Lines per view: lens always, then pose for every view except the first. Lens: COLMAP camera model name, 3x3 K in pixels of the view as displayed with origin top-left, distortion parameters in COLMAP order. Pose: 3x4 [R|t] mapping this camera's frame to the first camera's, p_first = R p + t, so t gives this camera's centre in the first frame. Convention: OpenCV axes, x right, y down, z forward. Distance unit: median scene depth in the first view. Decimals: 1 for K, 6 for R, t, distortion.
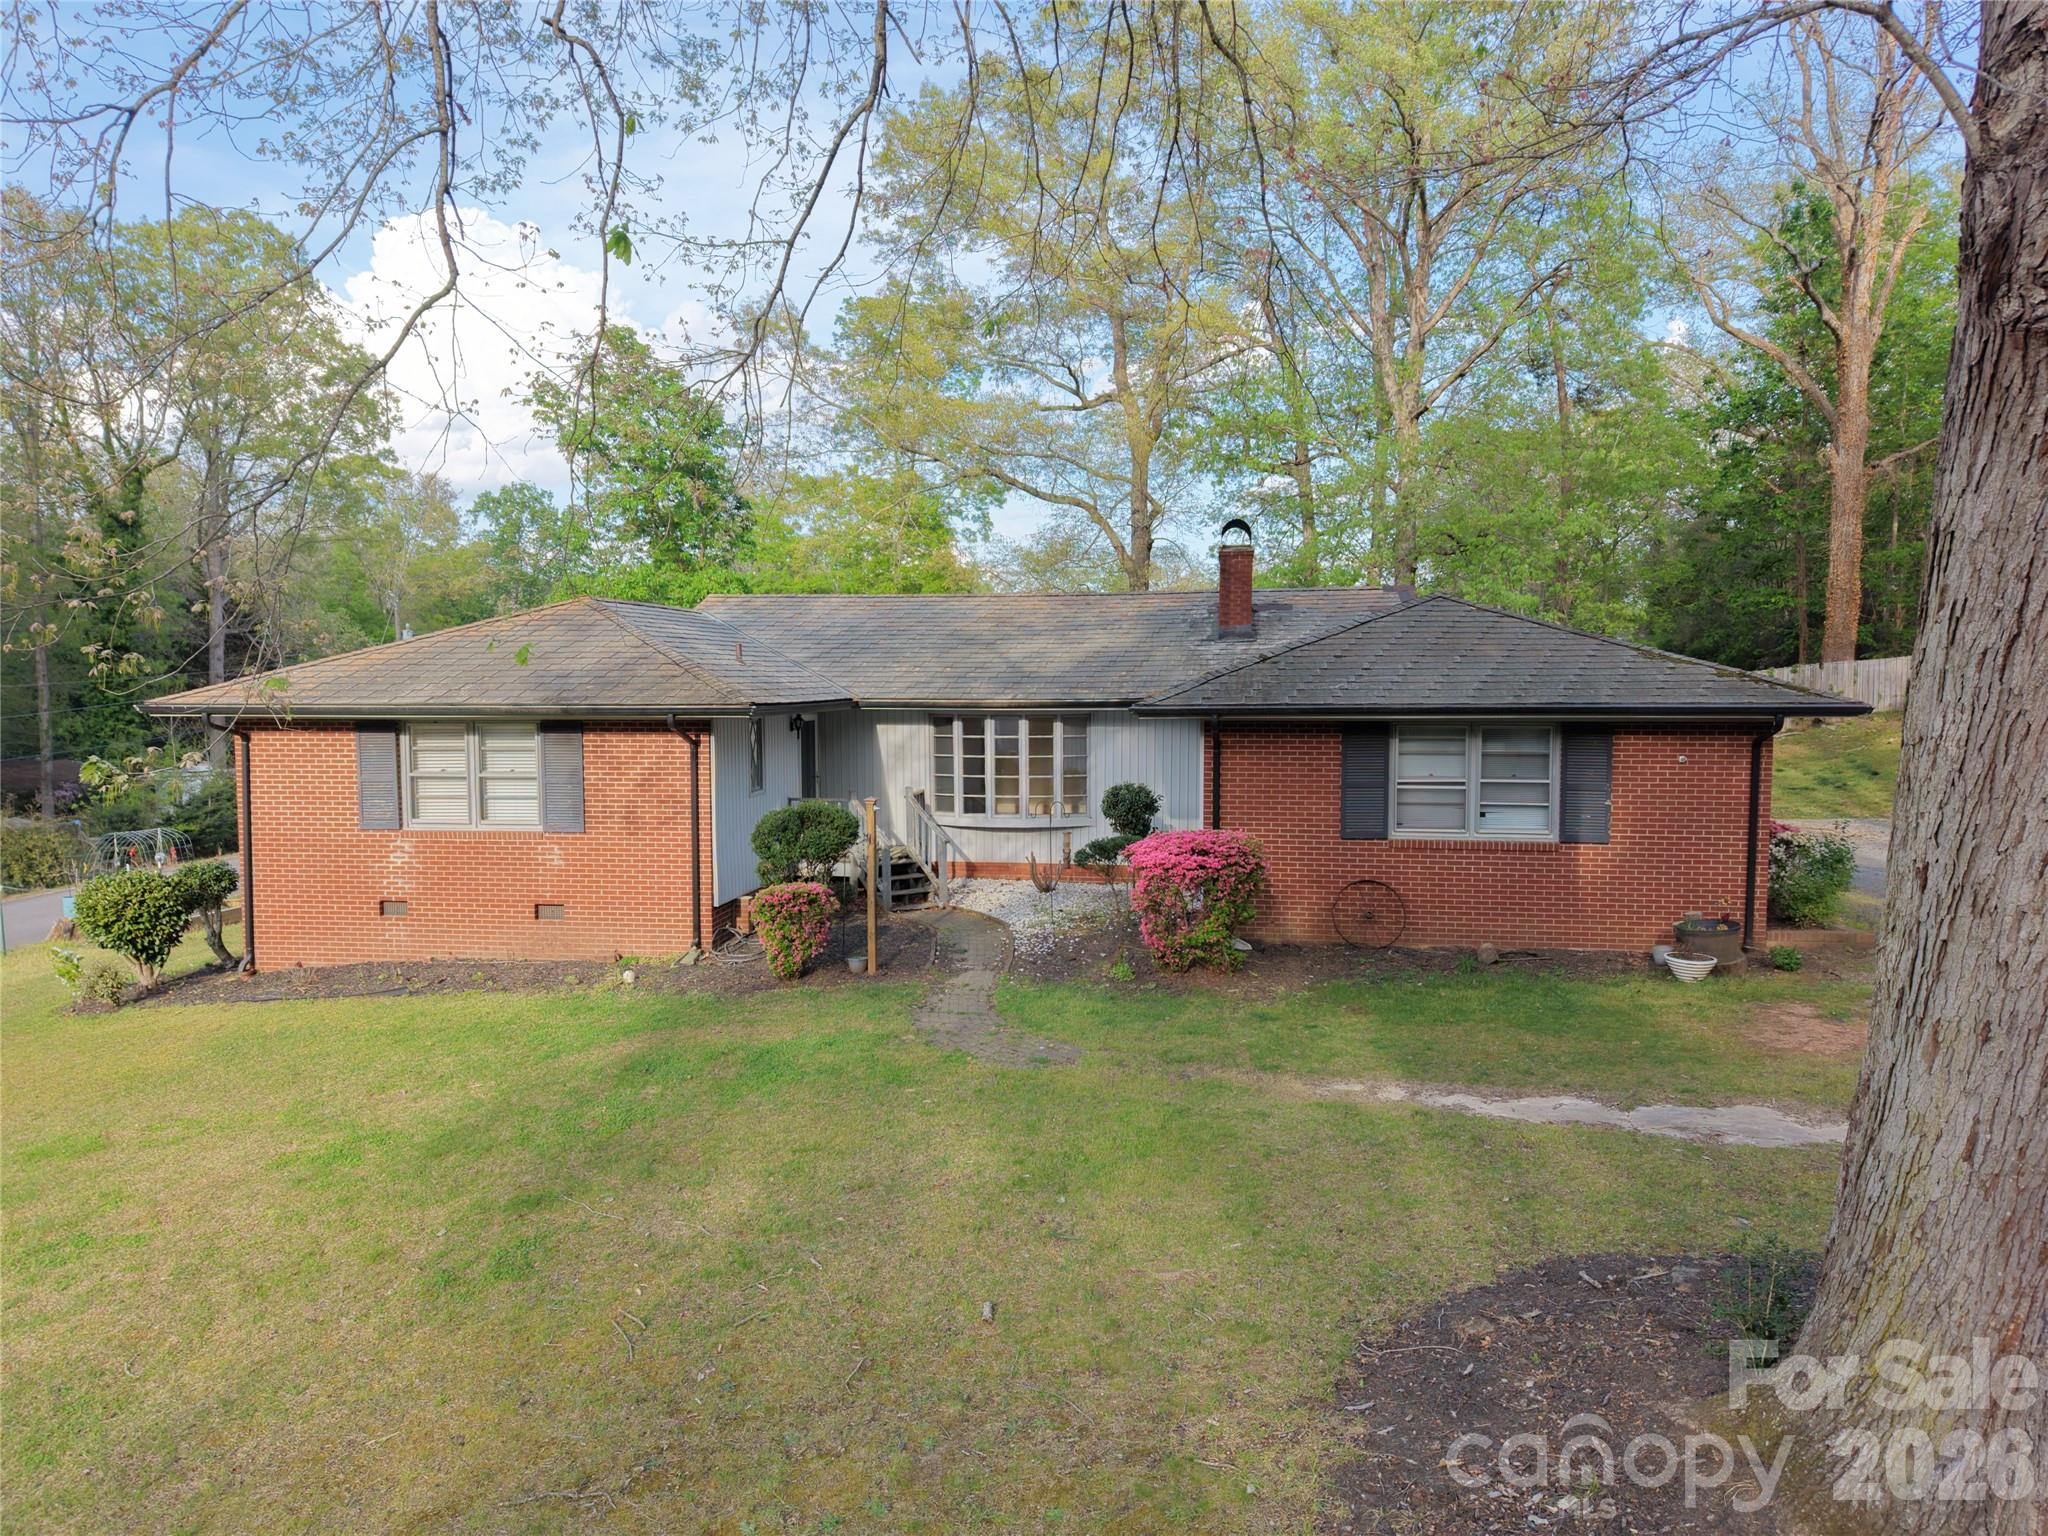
lens RADIAL K [[1398.2, 0, 1018.5], [0, 1398.2, 776.3], [0, 0, 1]] dist [0.067079, -0.086625]
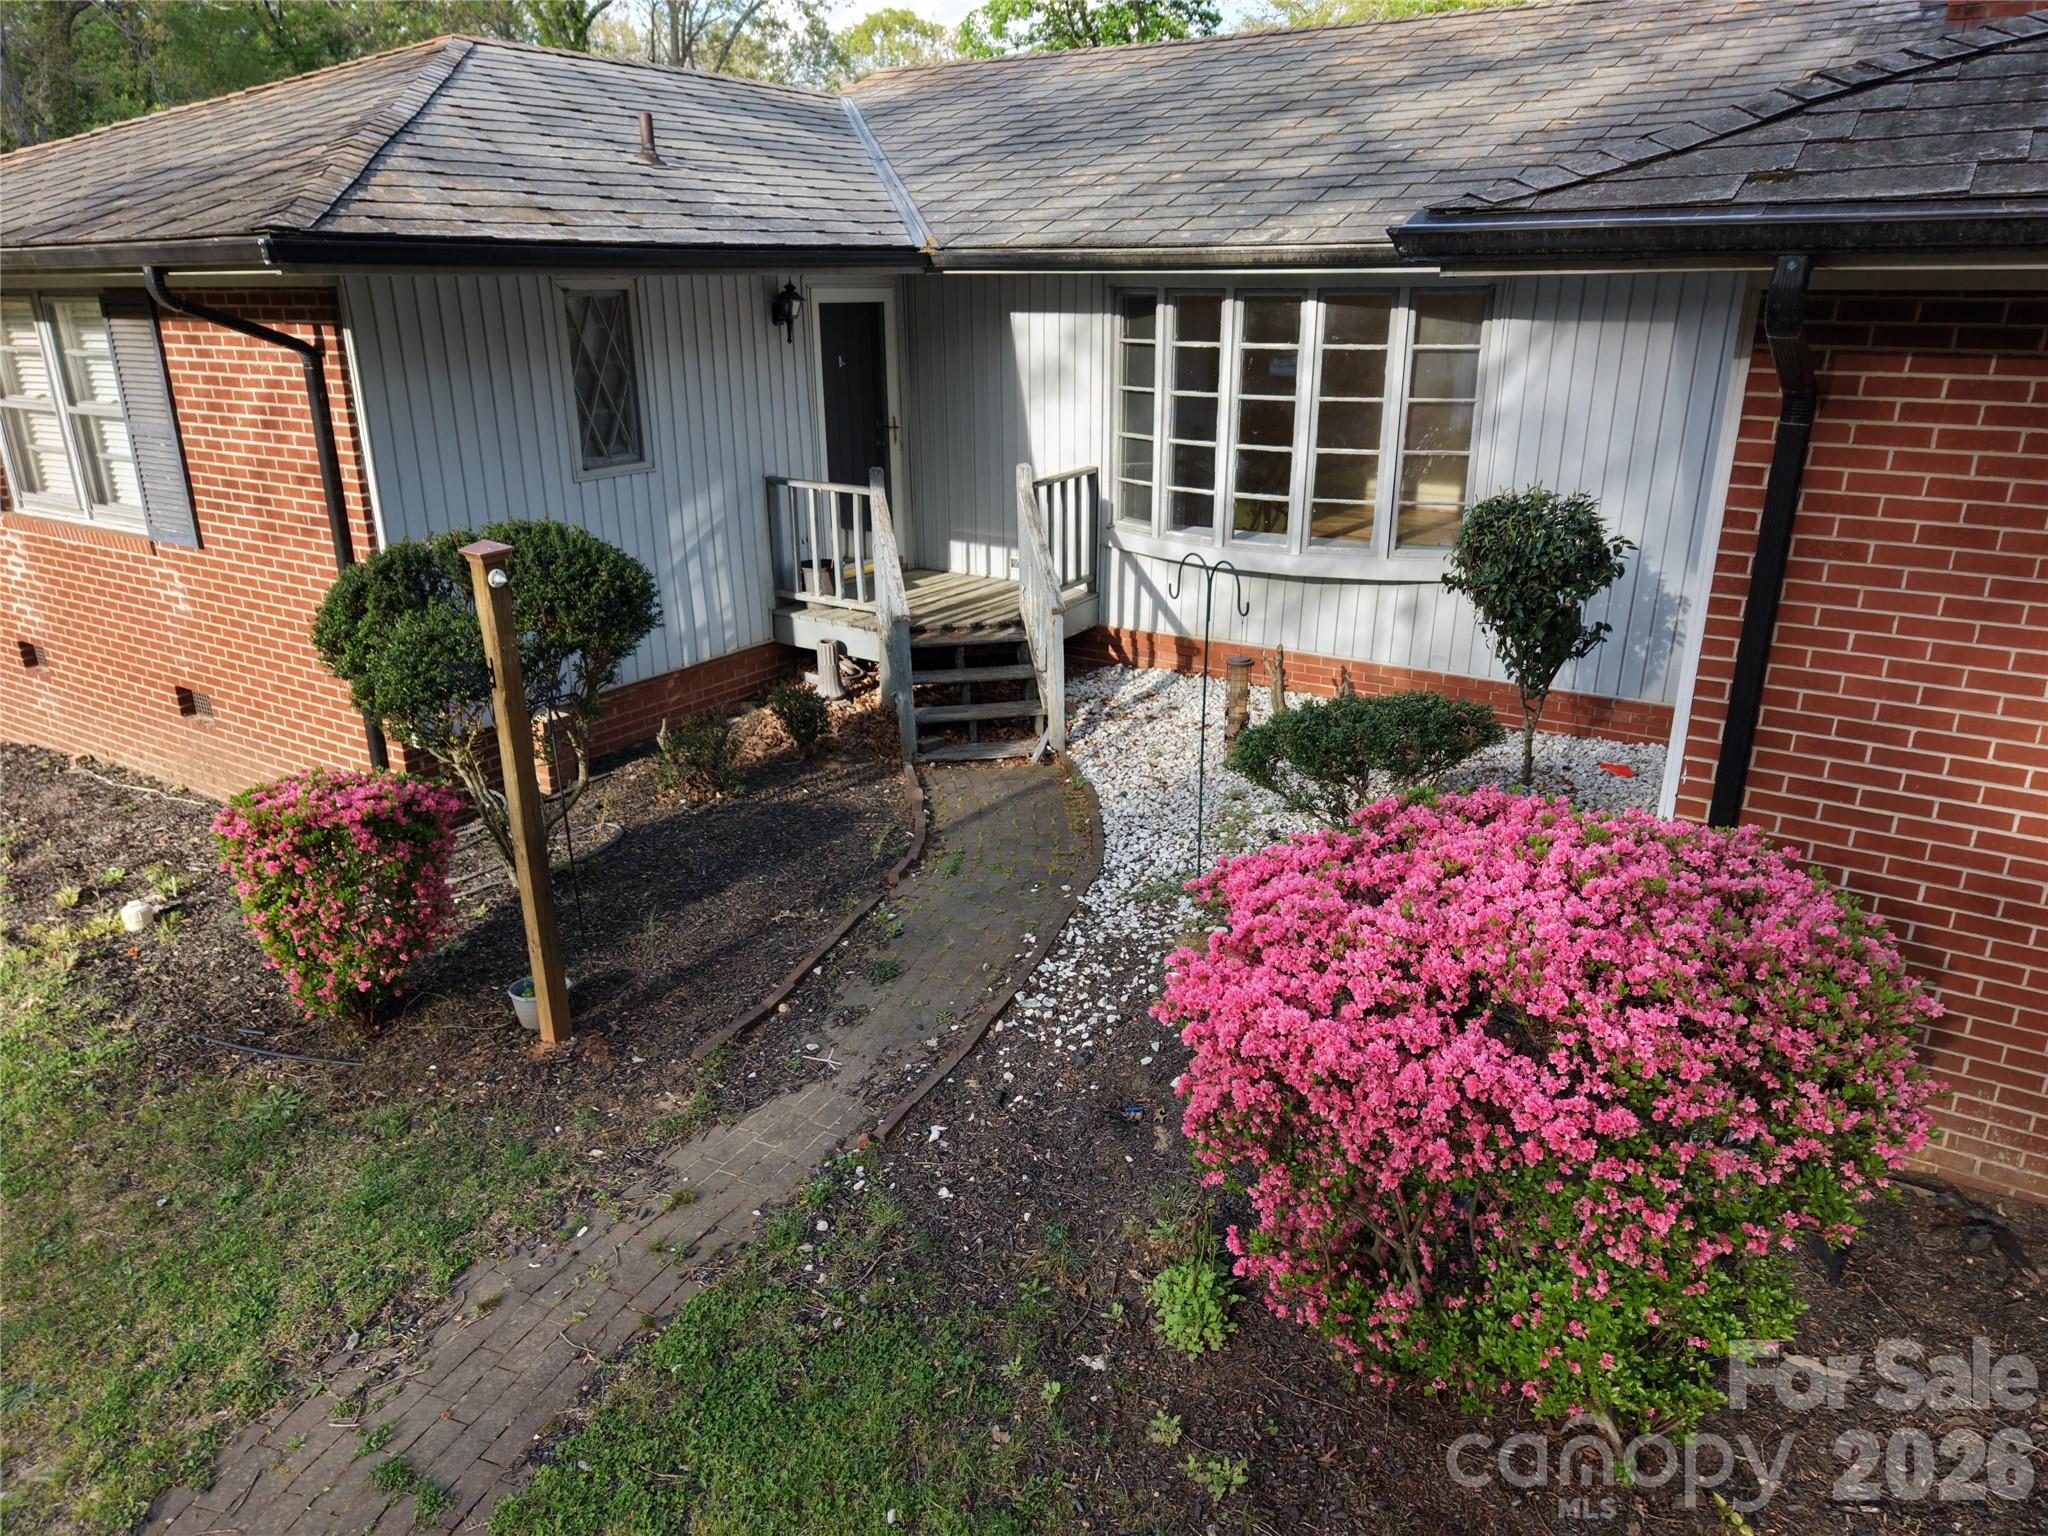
lens RADIAL K [[1334.3, 0, 977.4], [0, 1334.3, 805.9], [0, 0, 1]] dist [0.079290, -0.068276]
pose [[0.894411, 0.161994, -0.416878, 0.116239], [-0.027253, 0.950108, 0.310729, -0.024375], [0.446416, -0.266558, 0.854201, 0.686537]]
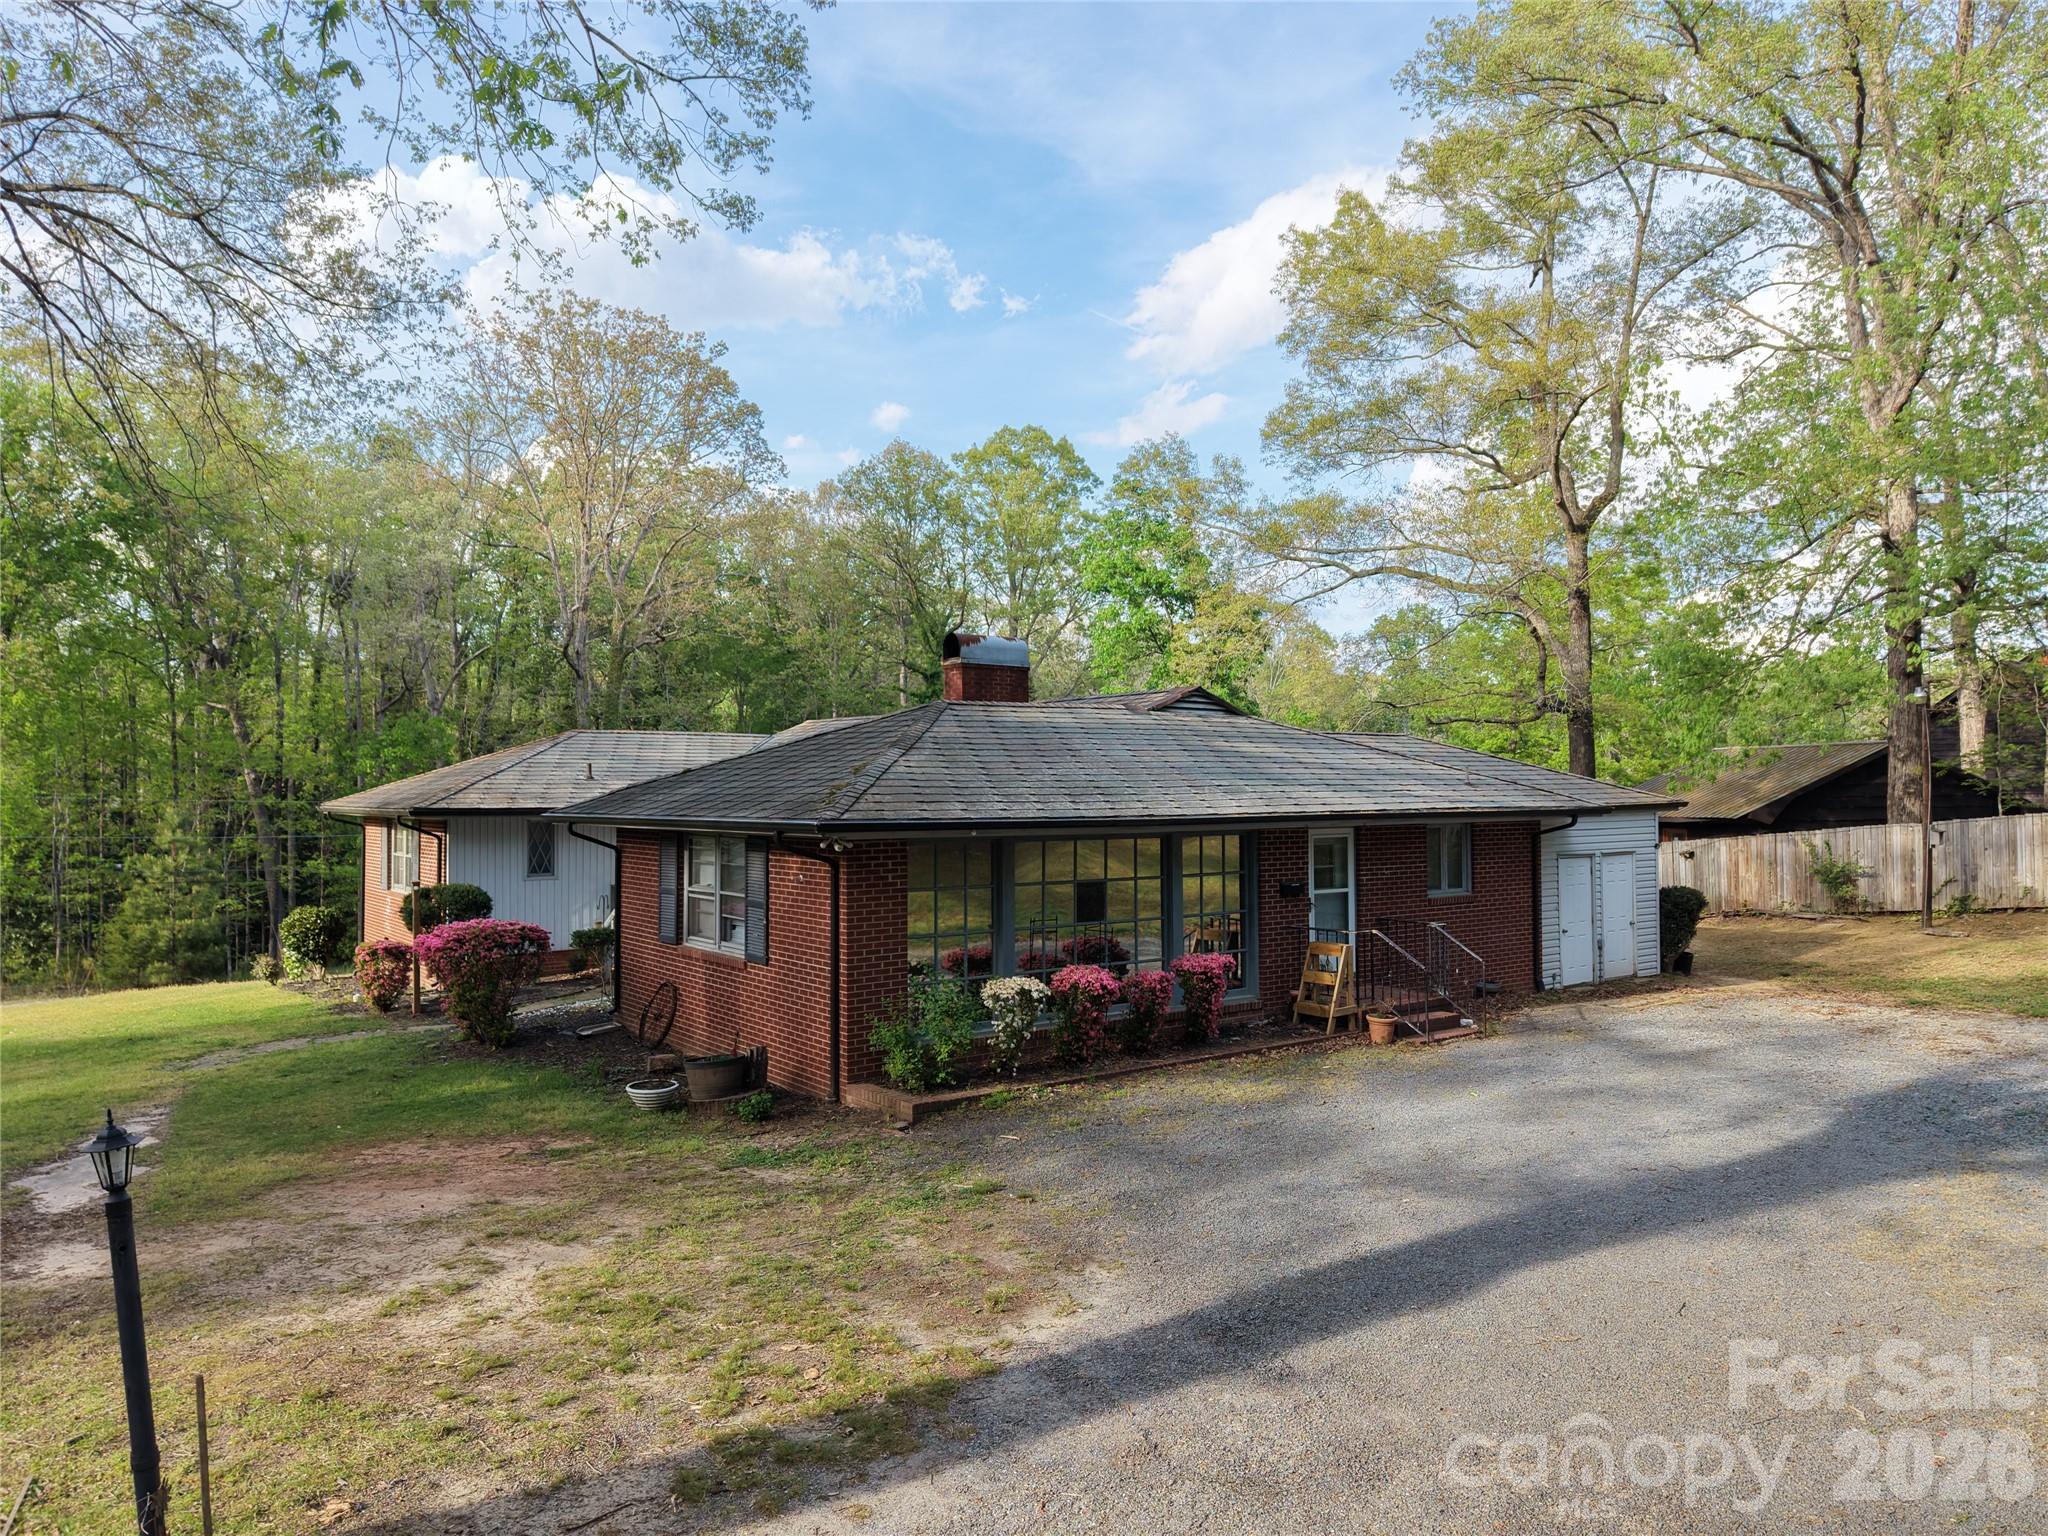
lens RADIAL K [[1403.4, 0, 1024.0], [0, 1403.4, 768.0], [0, 0, 1]] dist [0.031950, -0.030526]
pose [[0.686137, -0.012420, -0.727366, 1.122766], [-0.047767, 0.996927, -0.062082, -0.031165], [0.725902, 0.077341, 0.683436, 0.431536]]
